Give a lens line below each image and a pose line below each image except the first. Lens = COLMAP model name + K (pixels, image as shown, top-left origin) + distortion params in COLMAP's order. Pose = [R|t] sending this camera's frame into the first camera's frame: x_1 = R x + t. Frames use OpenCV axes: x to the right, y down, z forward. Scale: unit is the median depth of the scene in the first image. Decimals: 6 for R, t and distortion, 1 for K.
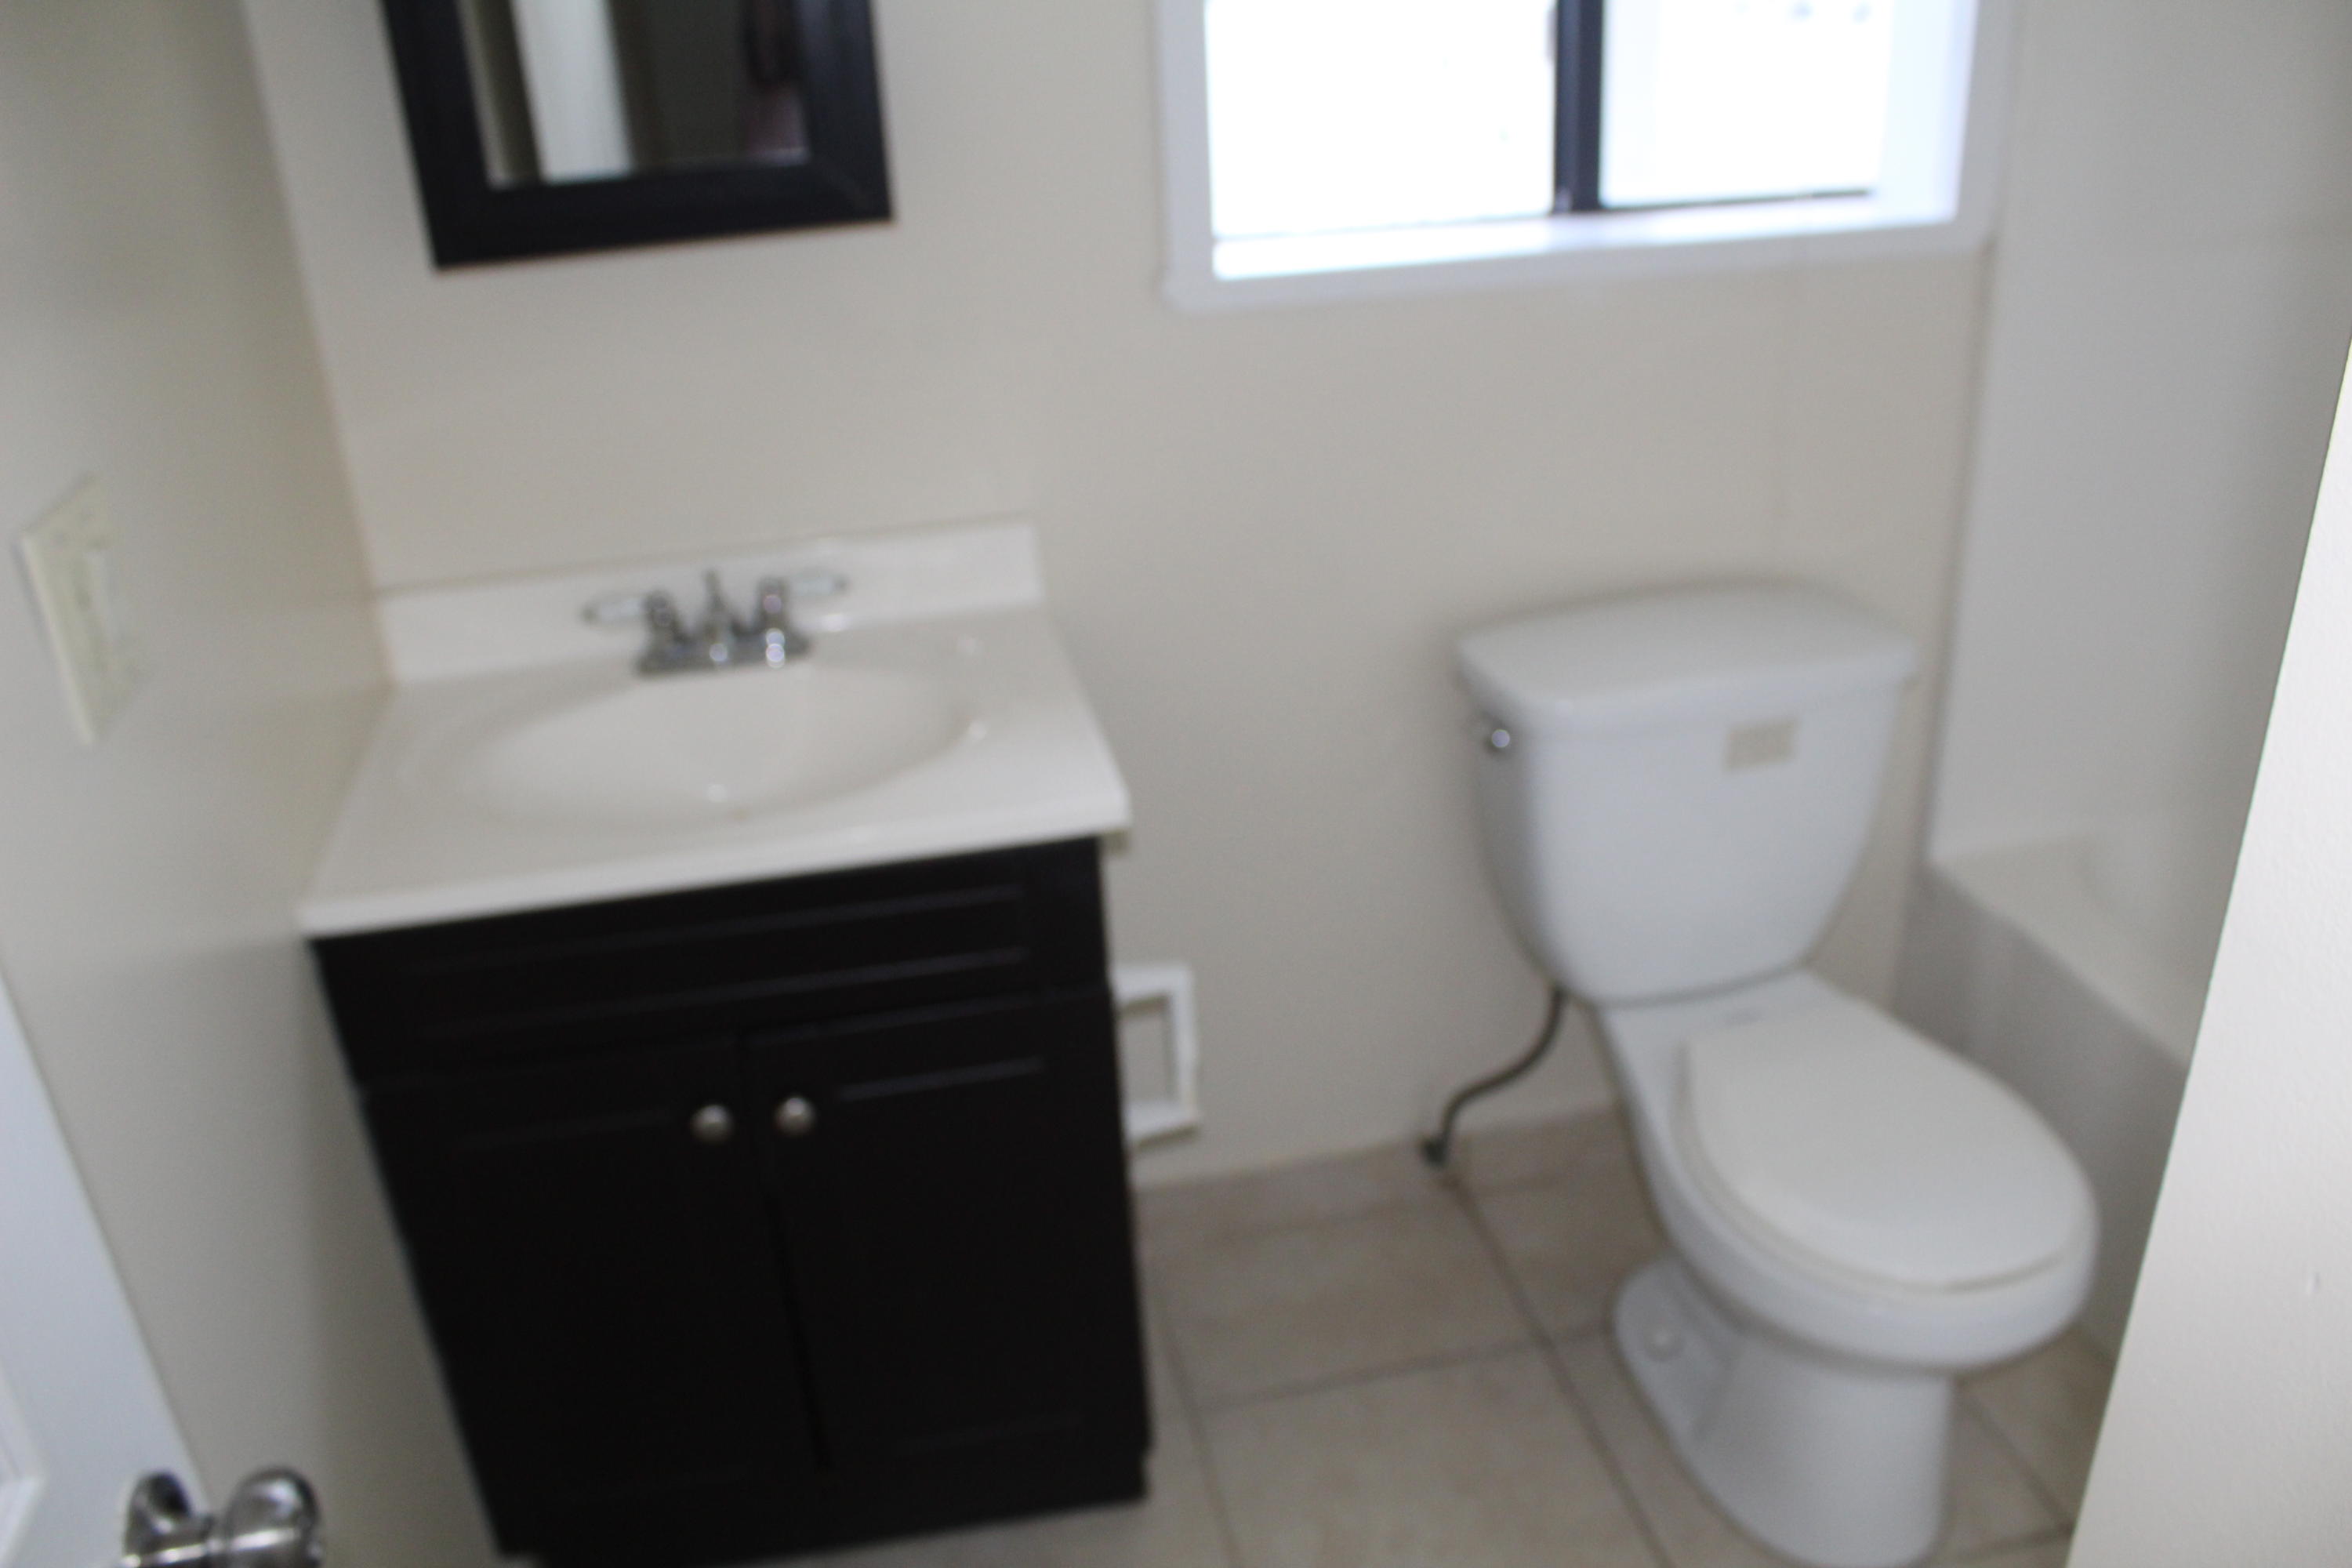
lens RADIAL K [[1960.3, 0, 1123.3], [0, 1960.3, 749.0], [0, 0, 1]] dist [-0.093622, -0.001151]
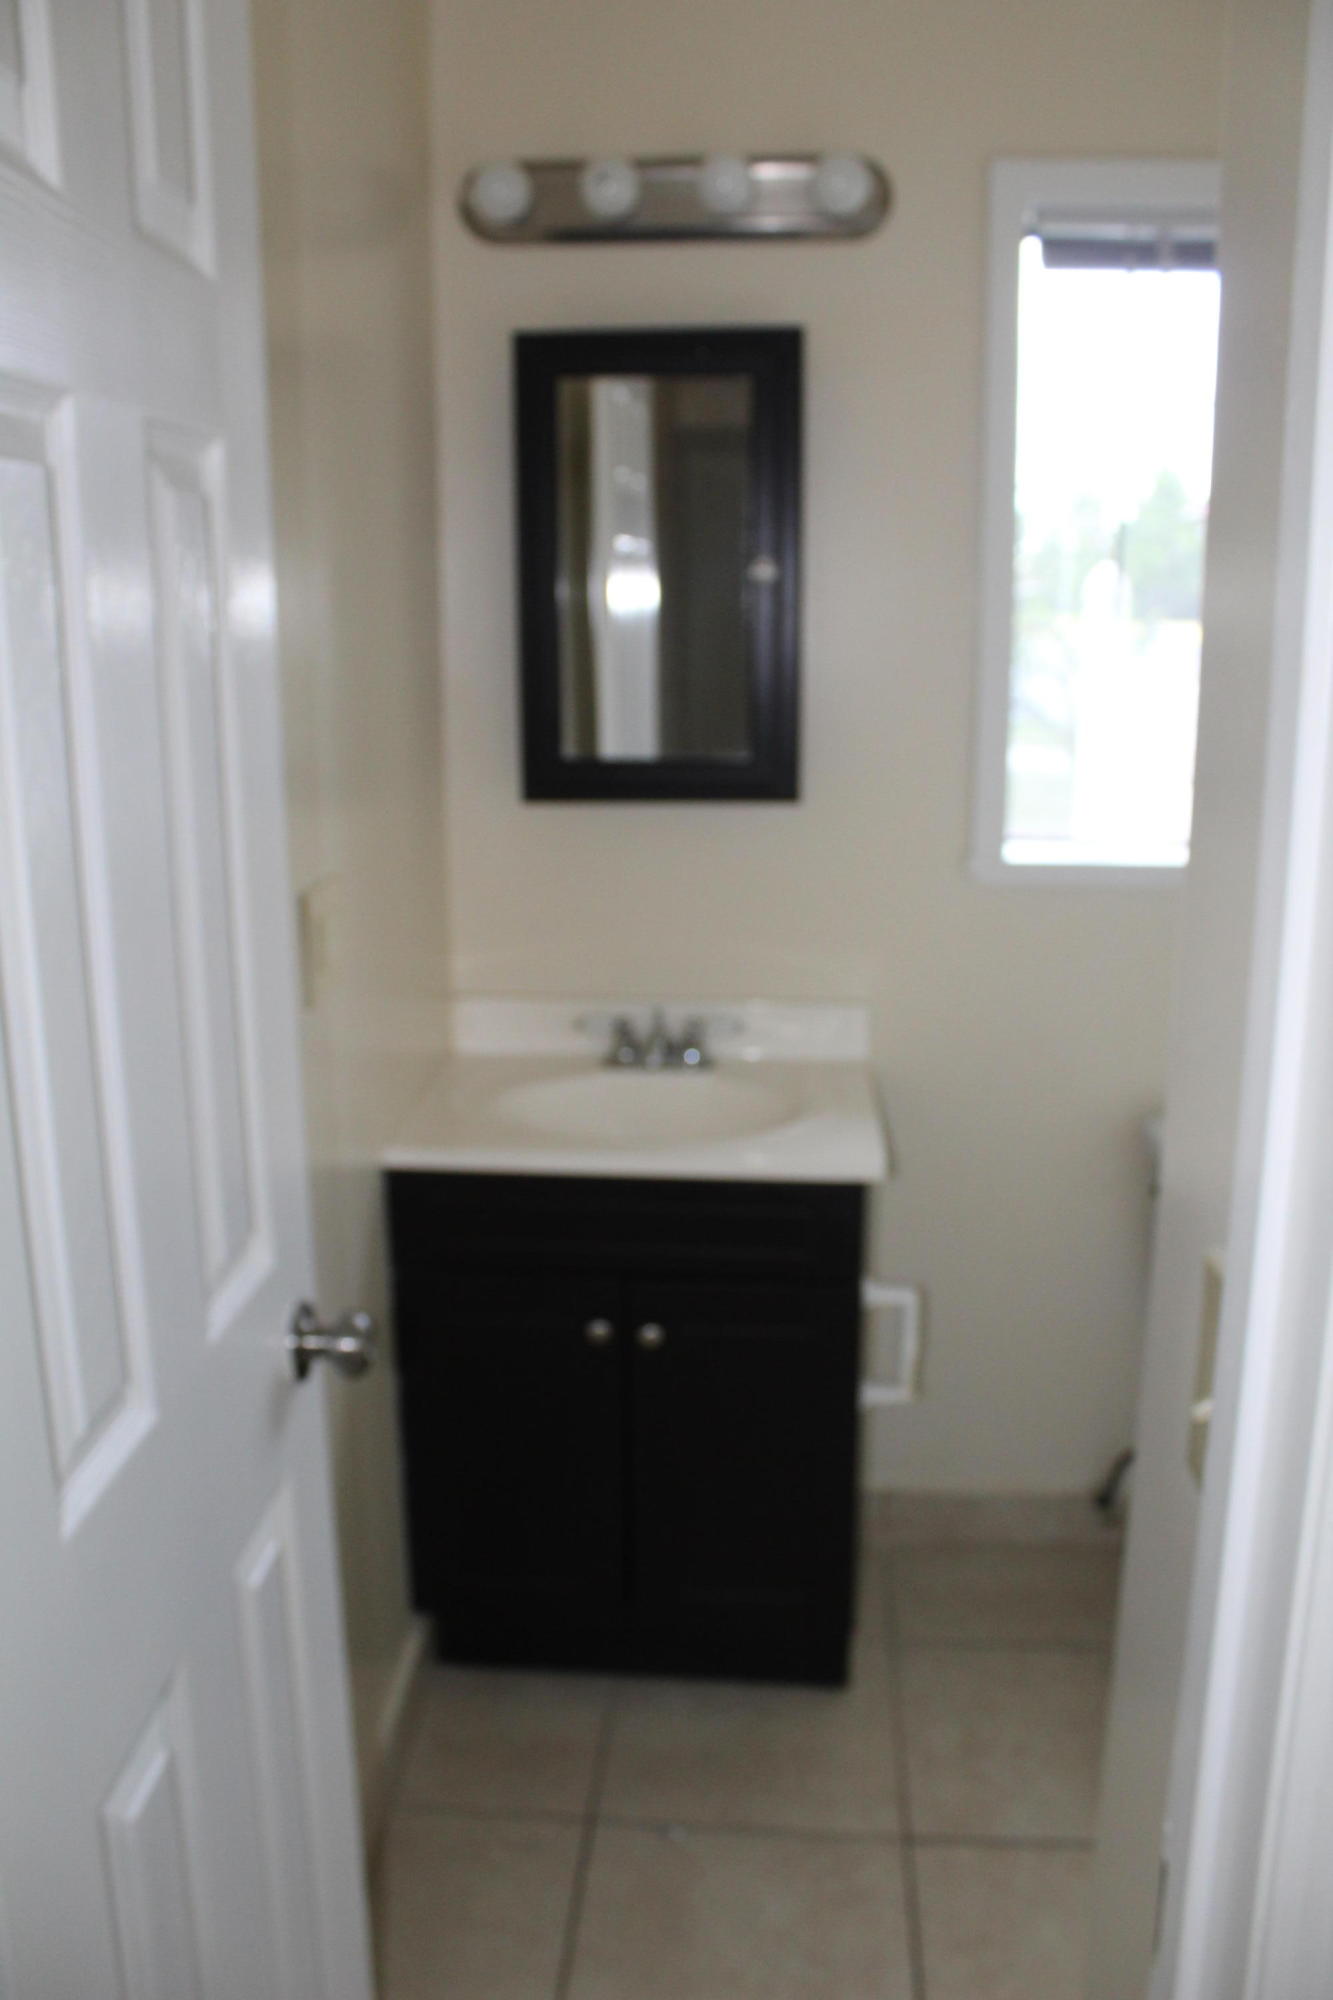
lens RADIAL K [[1667.0, 0, 666.5], [0, 1667.0, 1000.0], [0, 0, 1]] dist [-0.093622, -0.001151]
pose [[0.965681, 0.127454, -0.226307, 0.098034], [-0.161713, 0.976873, -0.139886, 0.089953], [0.203244, 0.171682, 0.963959, -0.292504]]
